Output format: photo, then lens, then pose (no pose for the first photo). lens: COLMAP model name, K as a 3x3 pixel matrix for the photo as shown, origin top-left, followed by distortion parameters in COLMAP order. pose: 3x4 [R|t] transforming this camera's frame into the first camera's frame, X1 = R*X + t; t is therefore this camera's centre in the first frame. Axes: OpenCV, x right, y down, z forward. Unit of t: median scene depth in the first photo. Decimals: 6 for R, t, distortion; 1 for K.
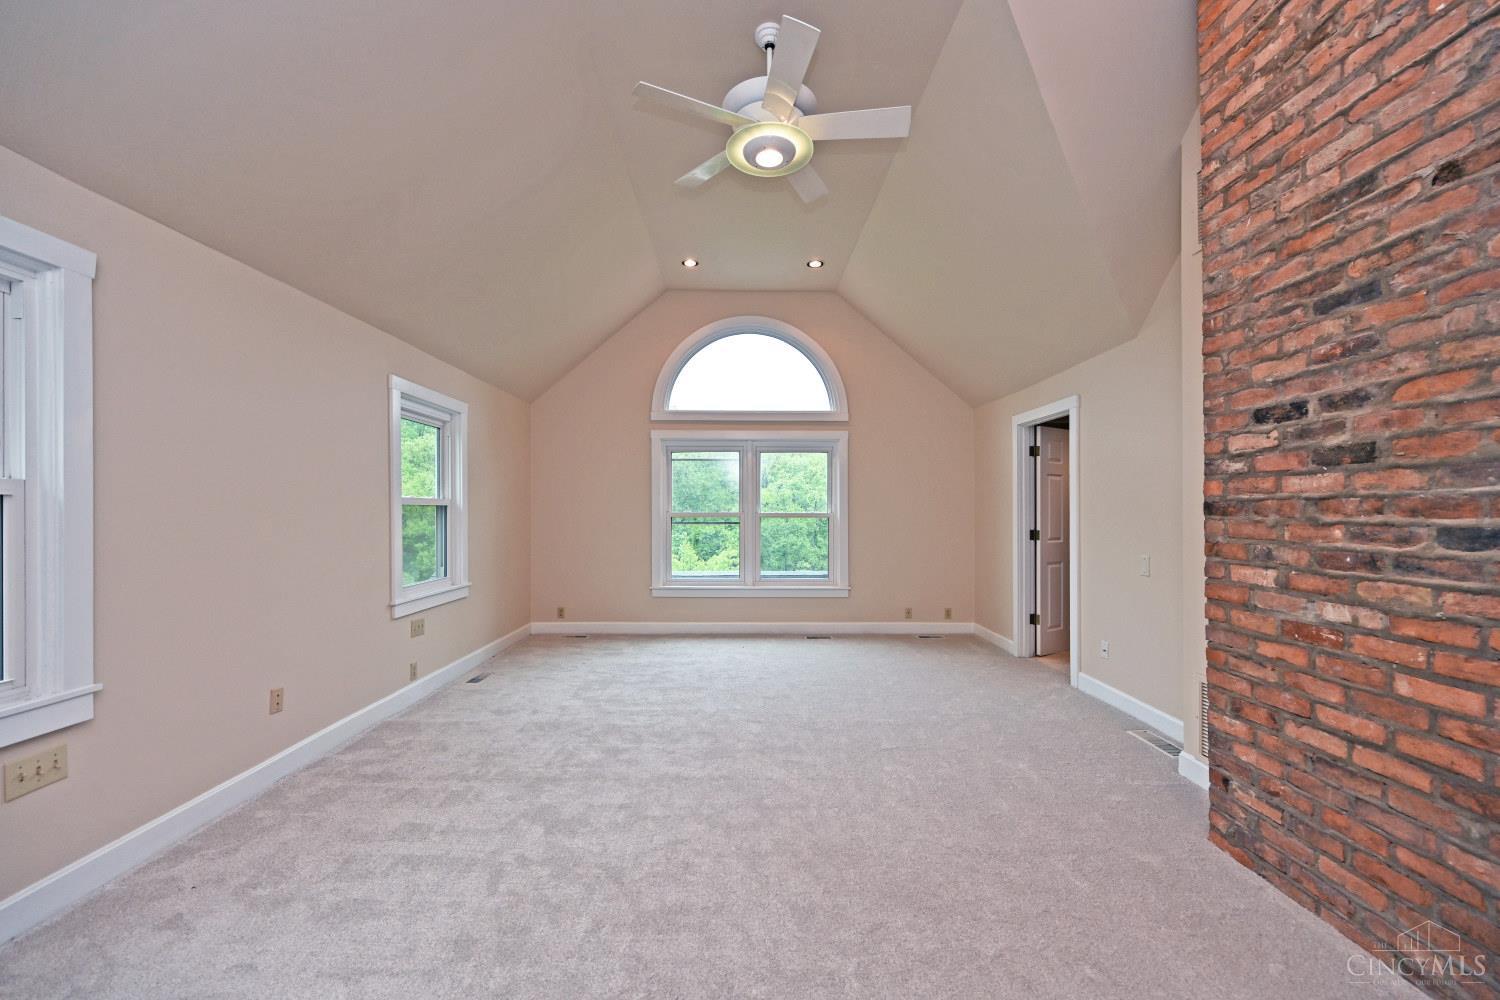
lens RADIAL K [[596.3, 0, 748.9], [0, 596.3, 507.4], [0, 0, 1]] dist [-0.012200, -0.000249]
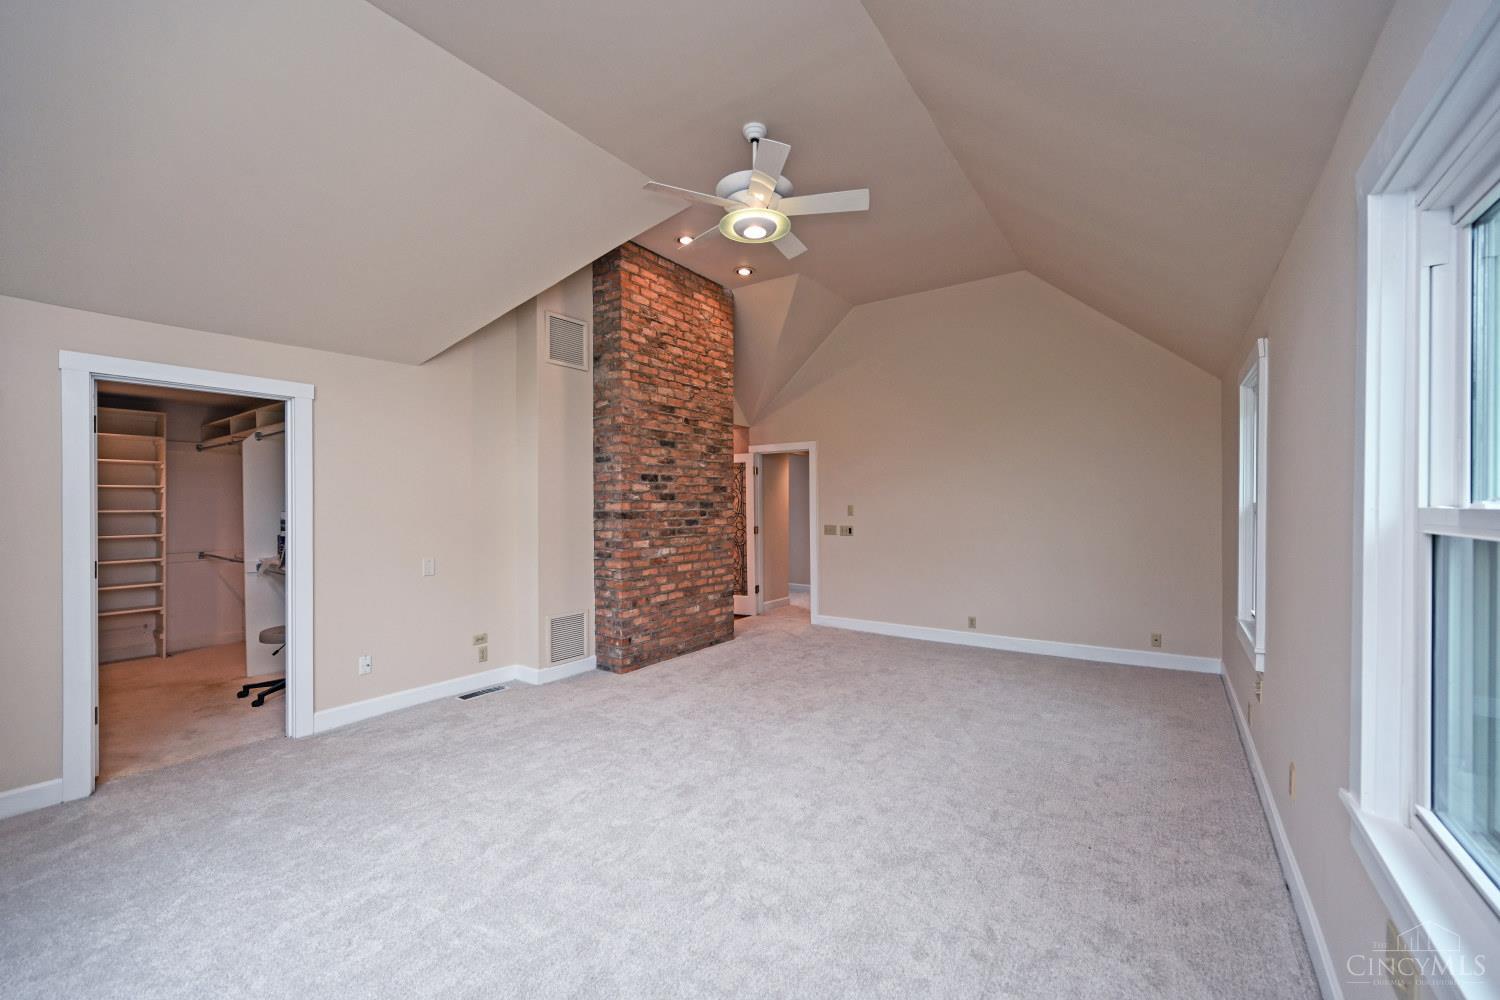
lens RADIAL K [[596.3, 0, 750.0], [0, 596.3, 506.0], [0, 0, 1]] dist [-0.012200, -0.000249]
pose [[-0.813178, 0.001428, 0.582013, -0.994808], [0.000651, 0.999999, -0.001543, -0.036367], [-0.582014, -0.000876, -0.813178, 2.987071]]
